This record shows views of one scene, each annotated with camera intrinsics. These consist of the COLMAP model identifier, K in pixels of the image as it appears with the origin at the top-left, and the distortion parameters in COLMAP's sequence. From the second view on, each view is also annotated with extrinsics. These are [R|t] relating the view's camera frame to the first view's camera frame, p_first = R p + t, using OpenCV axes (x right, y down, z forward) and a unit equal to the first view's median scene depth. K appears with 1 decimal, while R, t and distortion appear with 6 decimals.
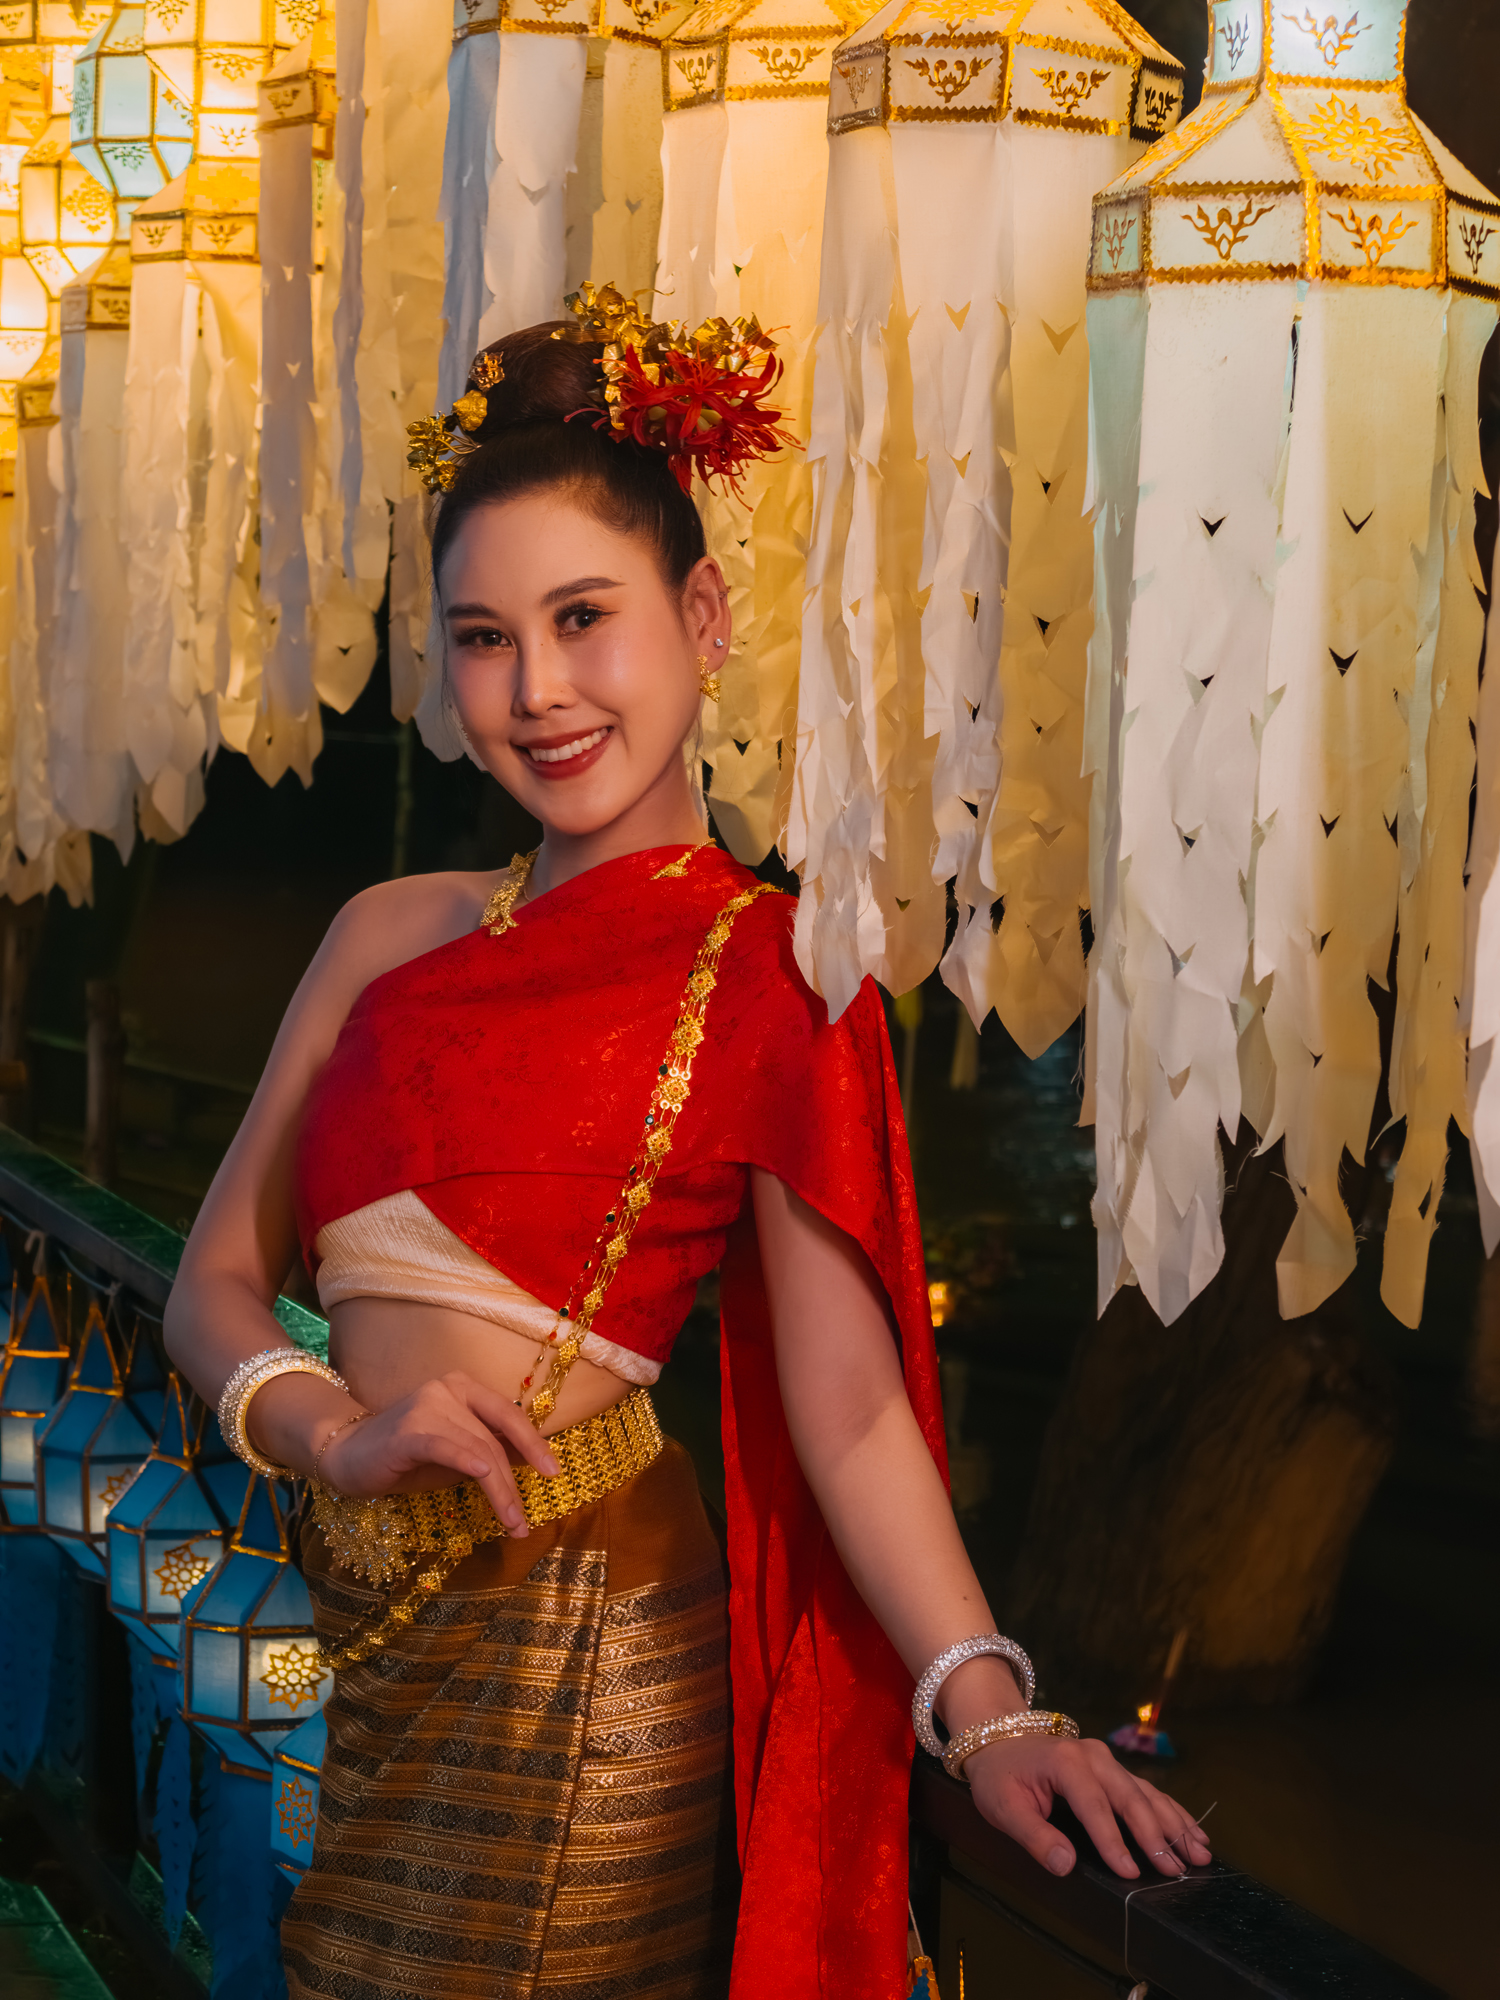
lens RADIAL K [[3370.9, 0, 750.0], [0, 3370.9, 1000.0], [0, 0, 1]] dist [-0.052366, -0.250770]
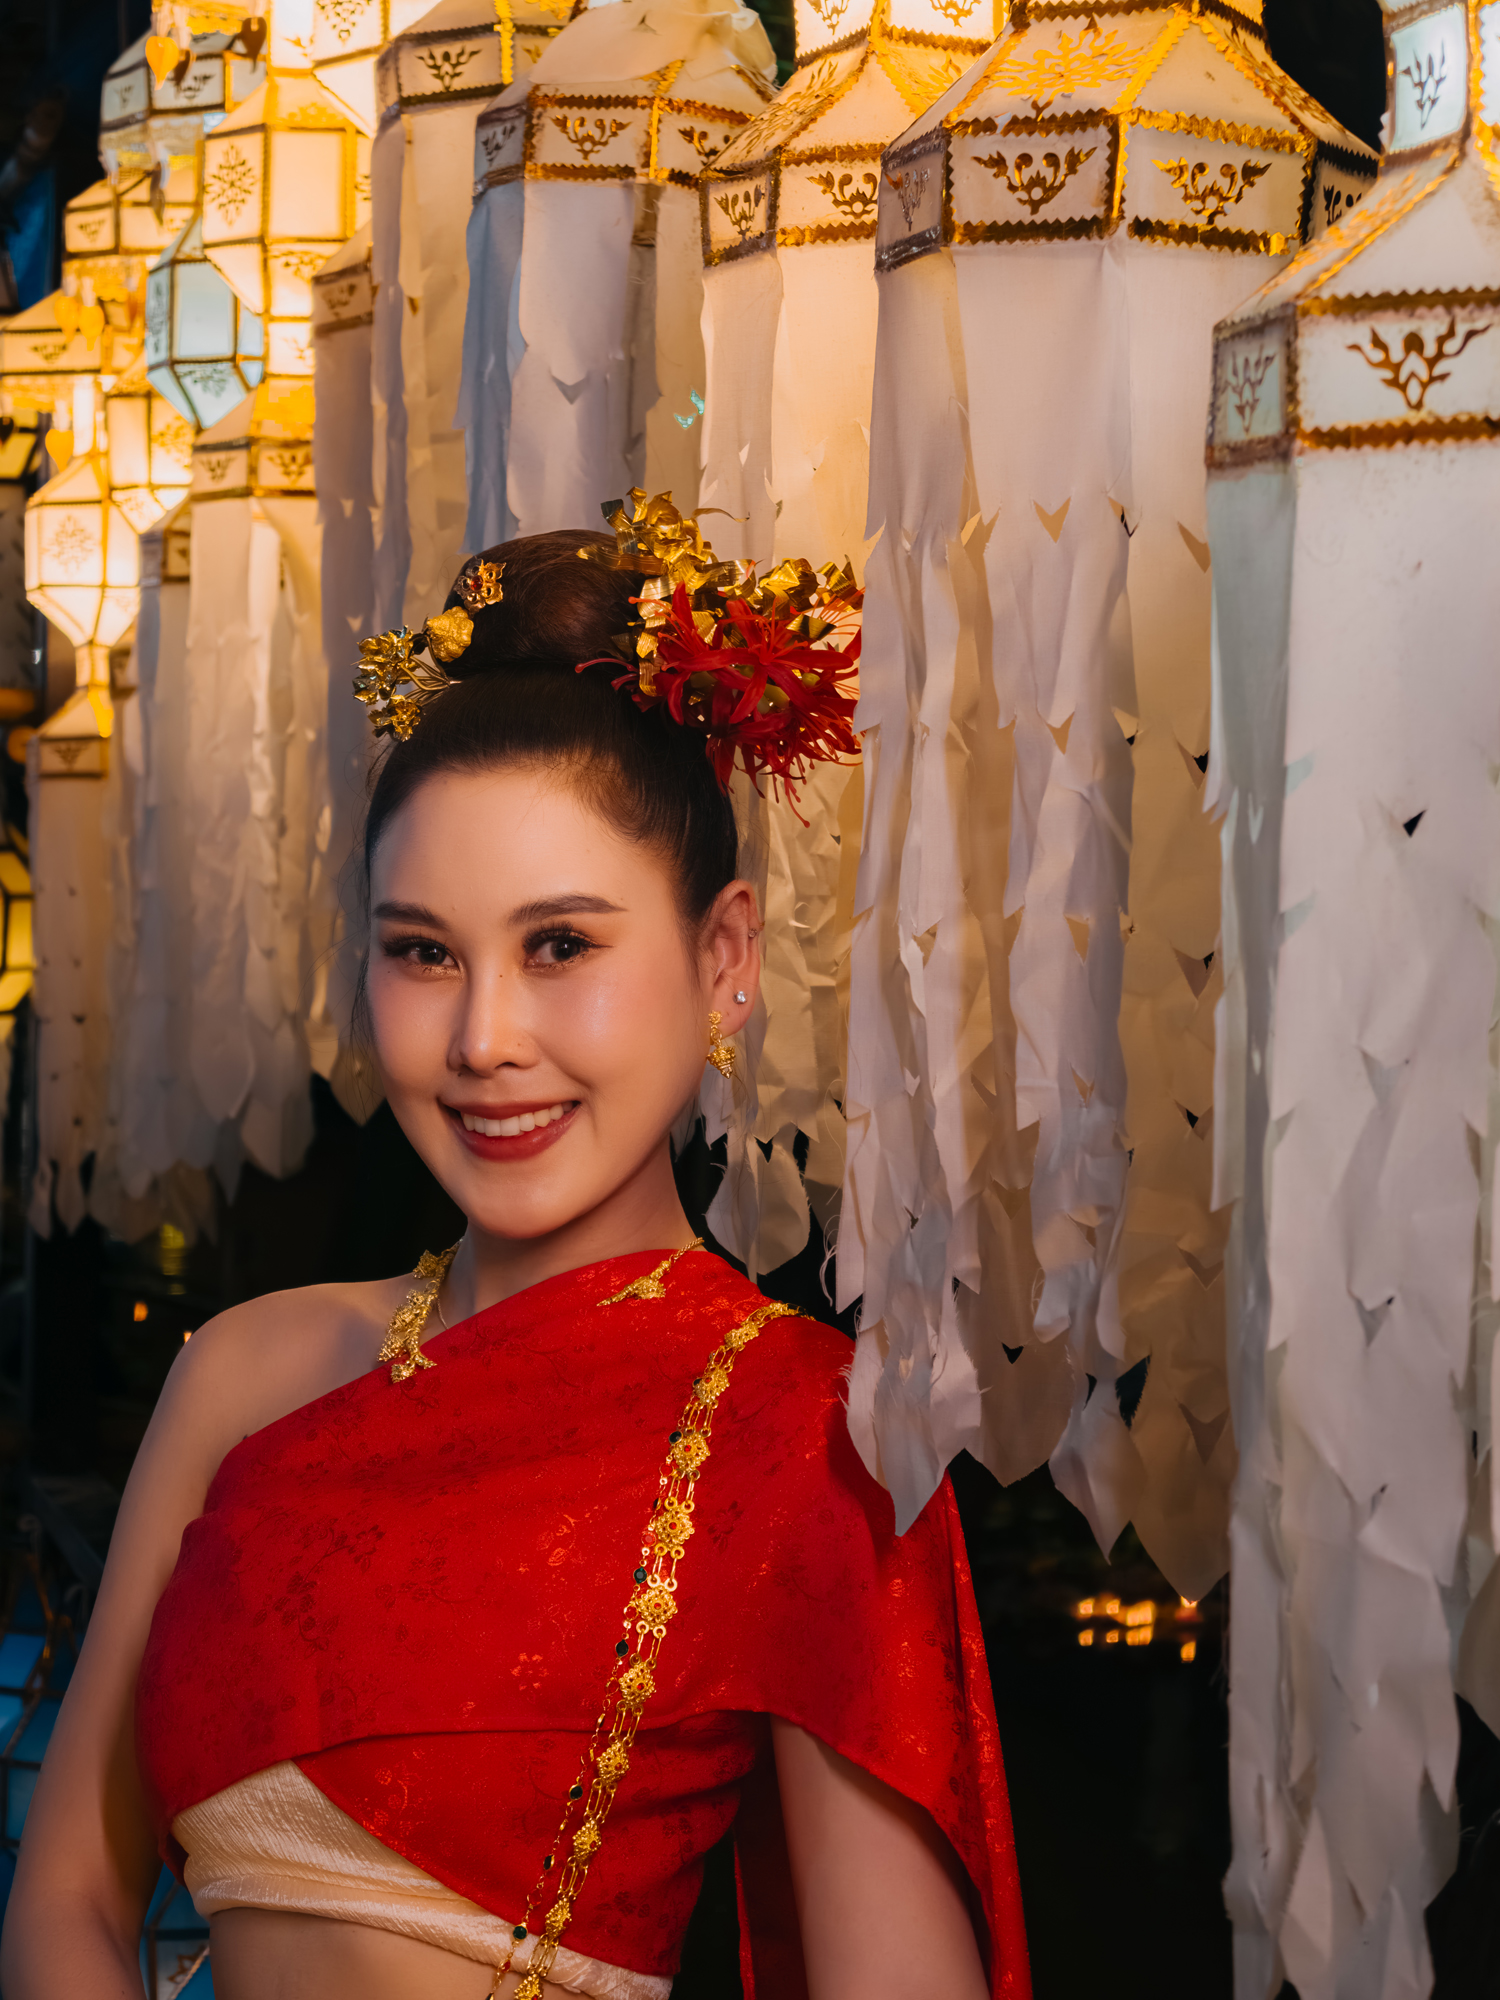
lens RADIAL K [[3470.9, 0, 750.1], [0, 3470.9, 904.7], [0, 0, 1]] dist [0.156625, -1.813369]
pose [[0.995378, -0.007180, -0.095767, 0.066118], [-0.003218, 0.994147, -0.107987, -0.046742], [0.095982, 0.107796, 0.989529, 0.289170]]
